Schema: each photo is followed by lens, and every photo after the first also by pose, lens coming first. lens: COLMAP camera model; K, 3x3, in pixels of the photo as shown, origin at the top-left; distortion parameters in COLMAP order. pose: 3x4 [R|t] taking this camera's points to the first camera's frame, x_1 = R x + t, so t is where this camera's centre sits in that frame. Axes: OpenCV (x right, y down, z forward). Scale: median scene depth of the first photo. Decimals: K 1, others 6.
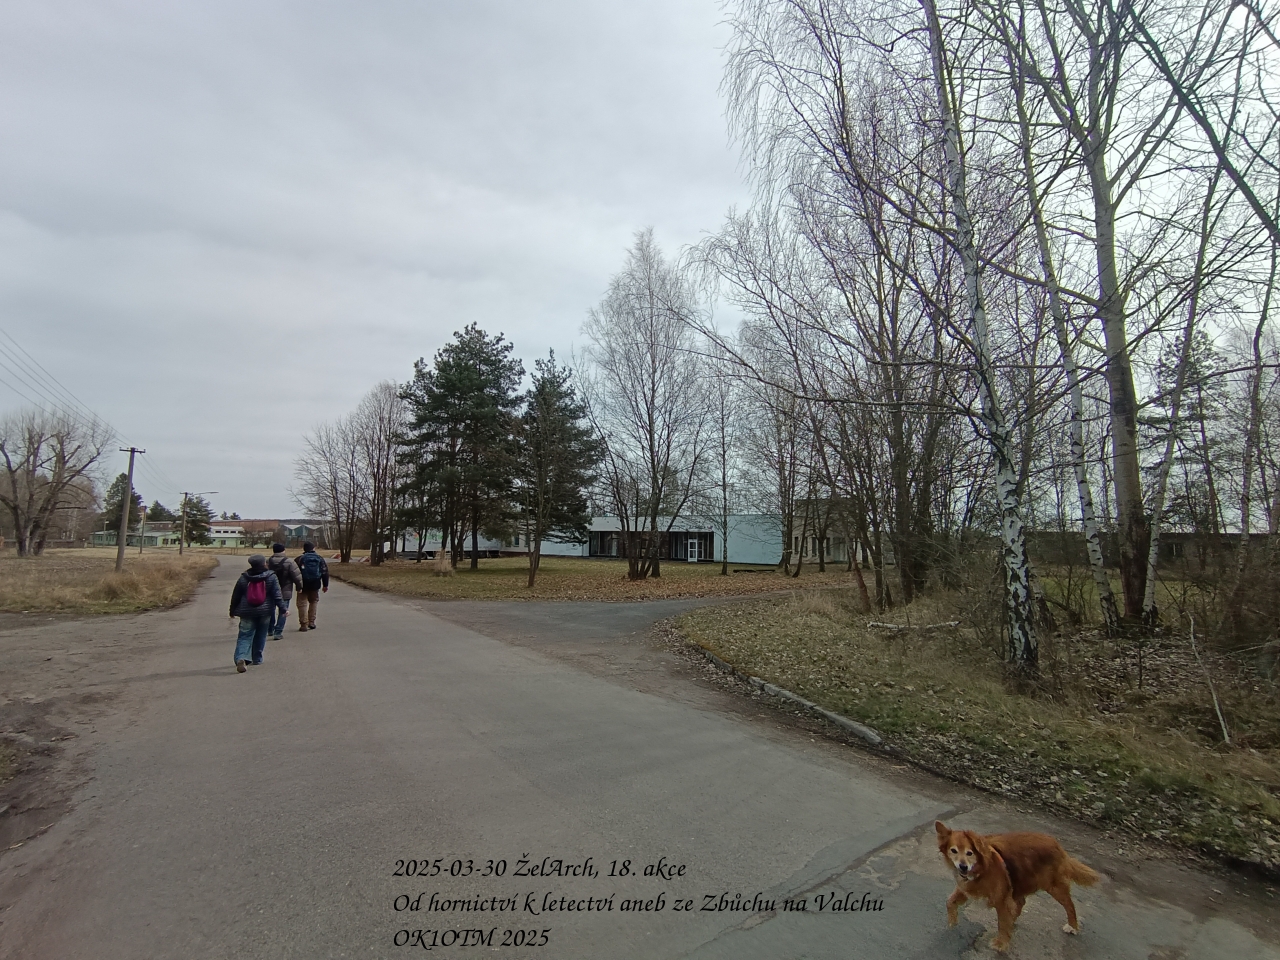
lens RADIAL K [[630.3, 0, 649.7], [0, 630.3, 487.9], [0, 0, 1]] dist [0.002967, 0.001201]
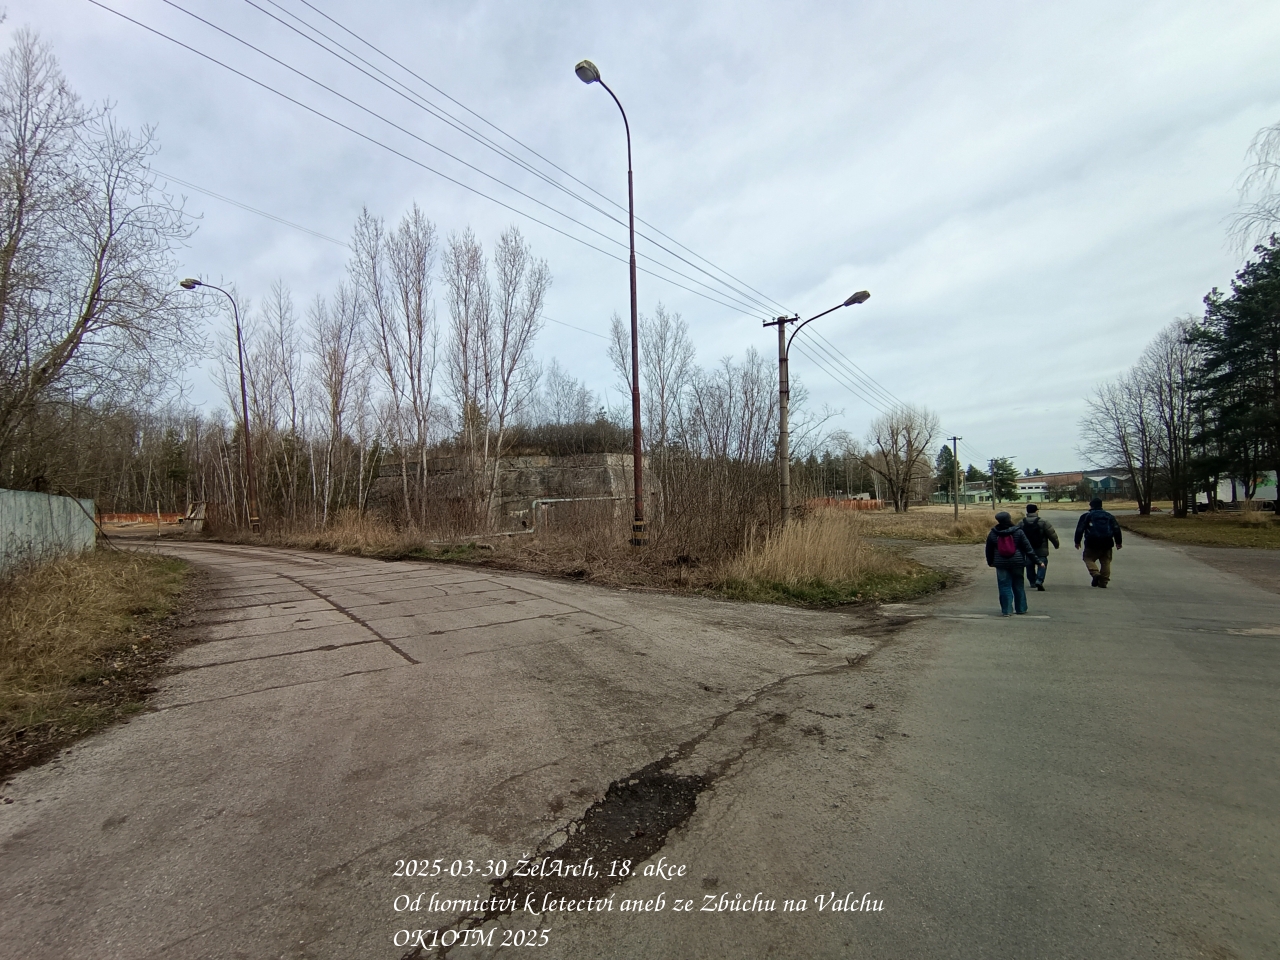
lens RADIAL K [[630.3, 0, 647.9], [0, 630.3, 481.3], [0, 0, 1]] dist [0.002967, 0.001201]
pose [[0.419140, -0.056618, -0.906155, 0.100486], [0.113162, 0.993529, -0.009734, -0.014441], [0.900842, -0.098462, 0.422834, -0.134260]]
